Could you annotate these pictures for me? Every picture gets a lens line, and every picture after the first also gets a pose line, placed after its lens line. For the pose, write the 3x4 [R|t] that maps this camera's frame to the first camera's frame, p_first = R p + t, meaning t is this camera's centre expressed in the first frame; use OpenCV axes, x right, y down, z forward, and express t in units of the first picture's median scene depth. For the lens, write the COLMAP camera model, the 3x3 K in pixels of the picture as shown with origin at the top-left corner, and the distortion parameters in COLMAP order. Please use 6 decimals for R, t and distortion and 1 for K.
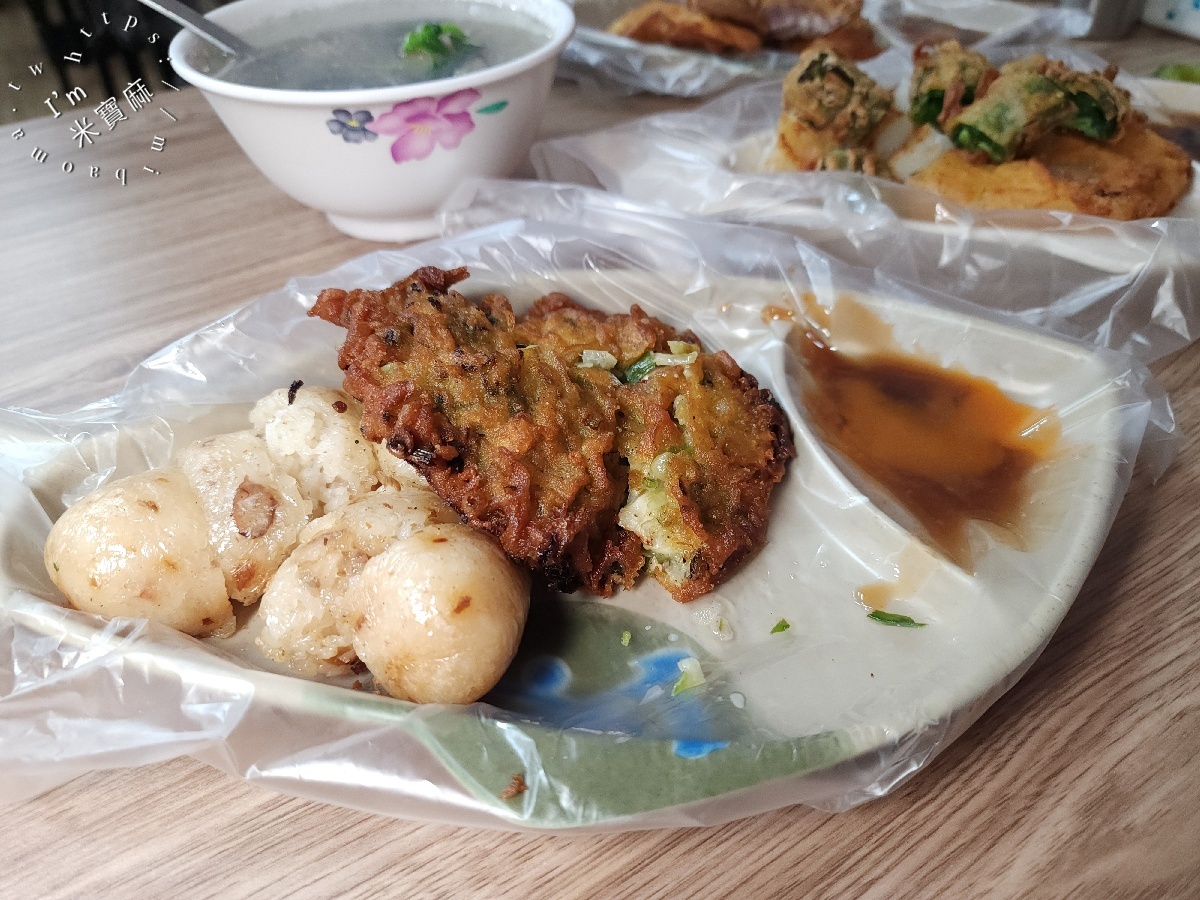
lens RADIAL K [[812.4, 0, 631.7], [0, 812.4, 438.1], [0, 0, 1]] dist [-0.011149, -0.003091]
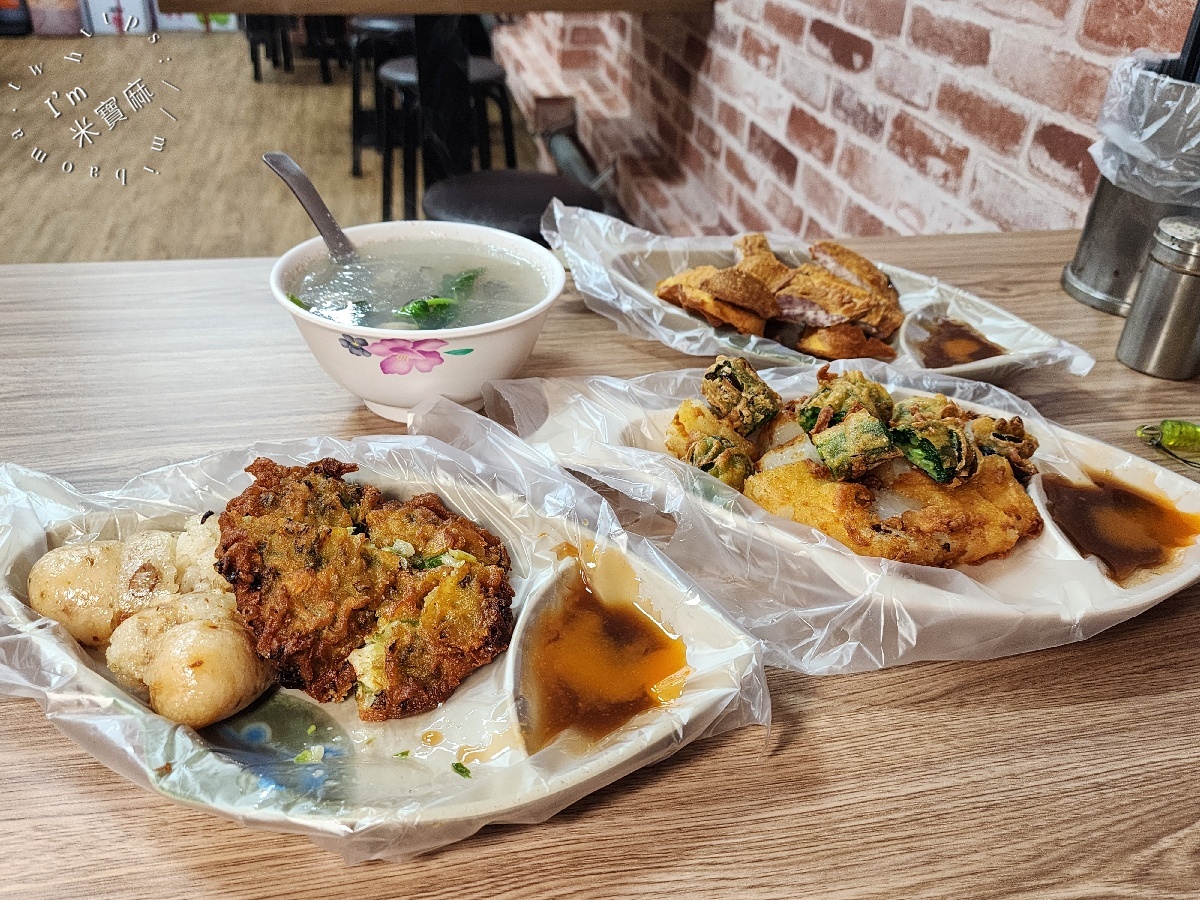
lens RADIAL K [[949.7, 0, 624.2], [0, 949.7, 455.4], [0, 0, 1]] dist [0.008092, -0.004815]
pose [[0.935549, 0.237801, -0.261149, 0.560892], [-0.281705, 0.948392, -0.145586, -0.092458], [0.213051, 0.209769, 0.954257, -0.433229]]
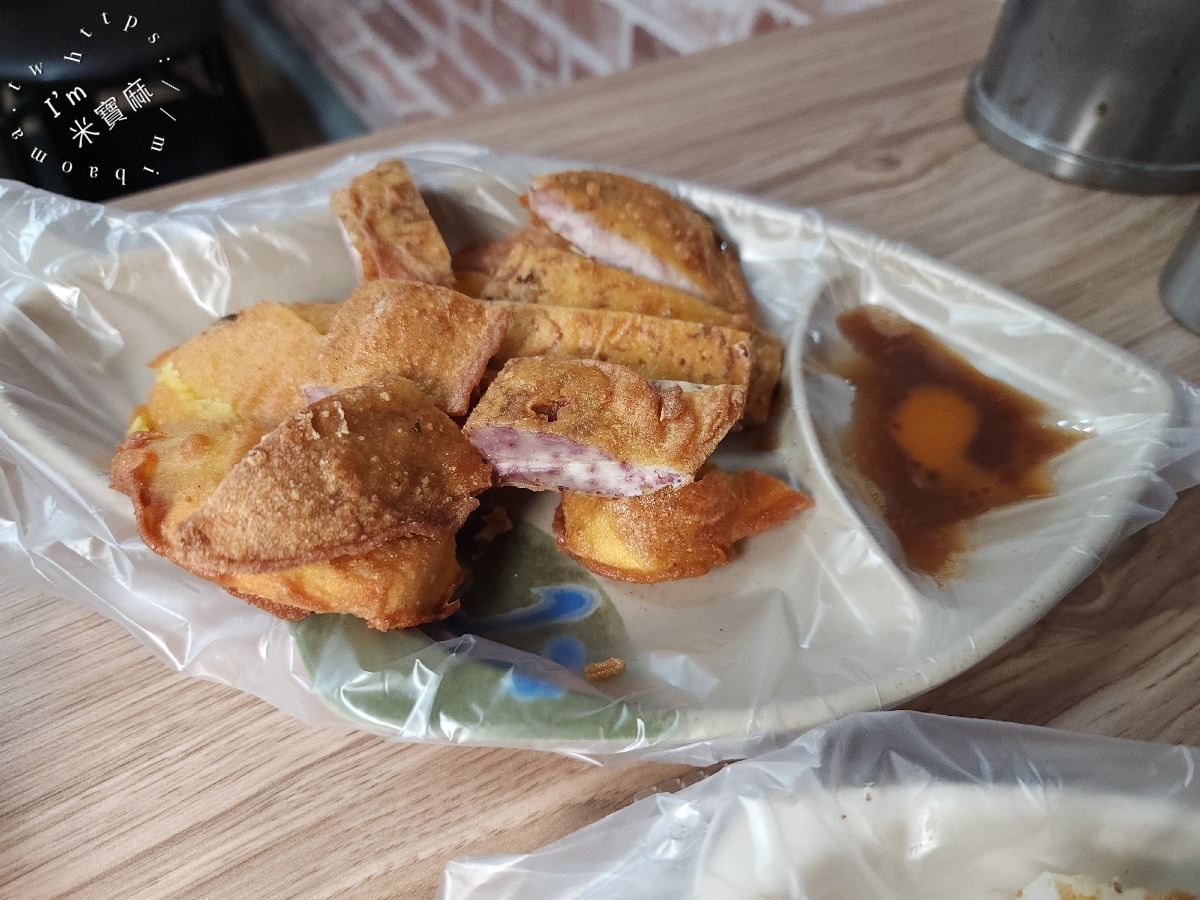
lens RADIAL K [[813.5, 0, 600.0], [0, 813.5, 450.0], [0, 0, 1]] dist [-0.025400, -0.001003]
pose [[0.998766, 0.047054, 0.015892, 0.332738], [-0.048537, 0.992582, 0.111473, -0.886973], [-0.010529, -0.112106, 0.993640, 0.973401]]
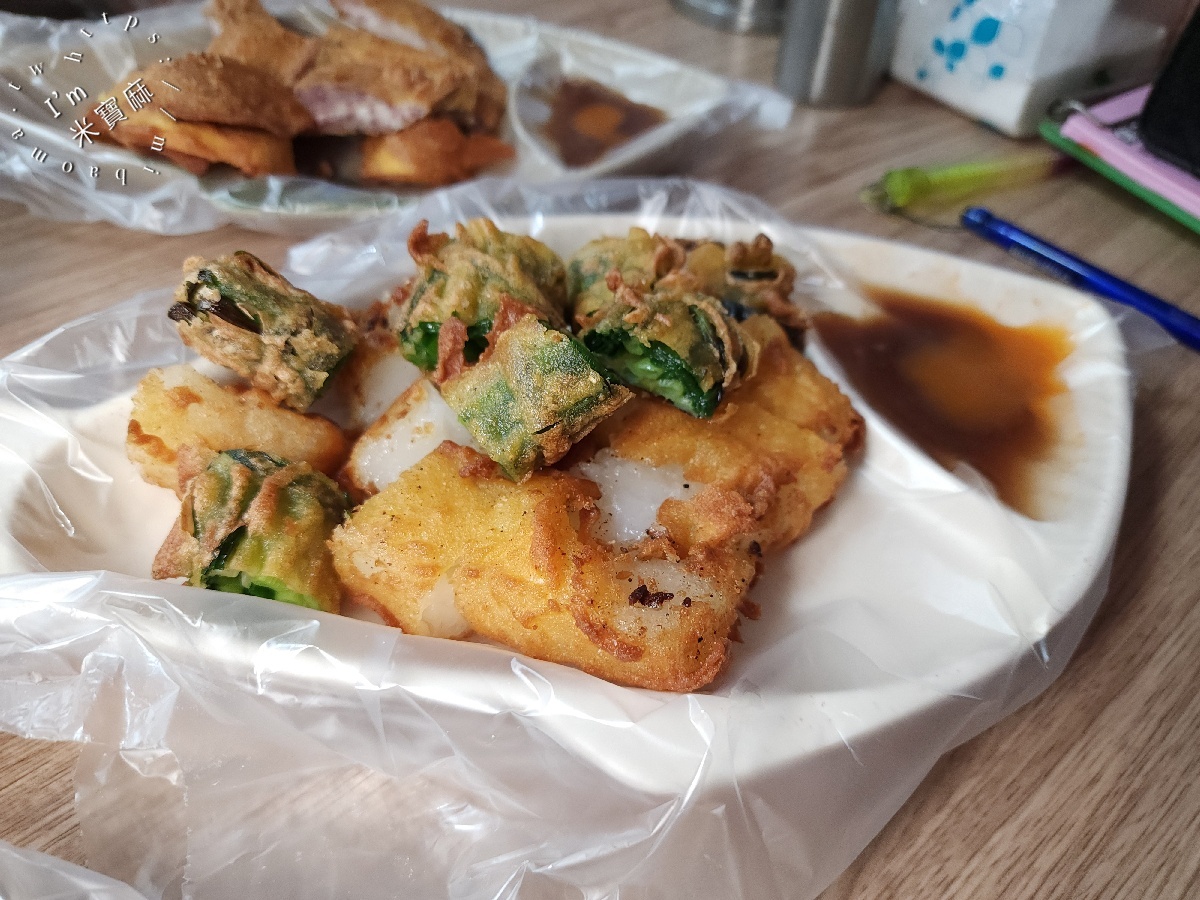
lens RADIAL K [[825.4, 0, 598.1], [0, 825.4, 451.4], [0, 0, 1]] dist [0.060017, -0.080334]
pose [[0.991585, -0.037496, 0.123909, 0.476650], [0.030076, 0.997671, 0.061219, -0.424697], [-0.125916, -0.056977, 0.990403, 0.445707]]
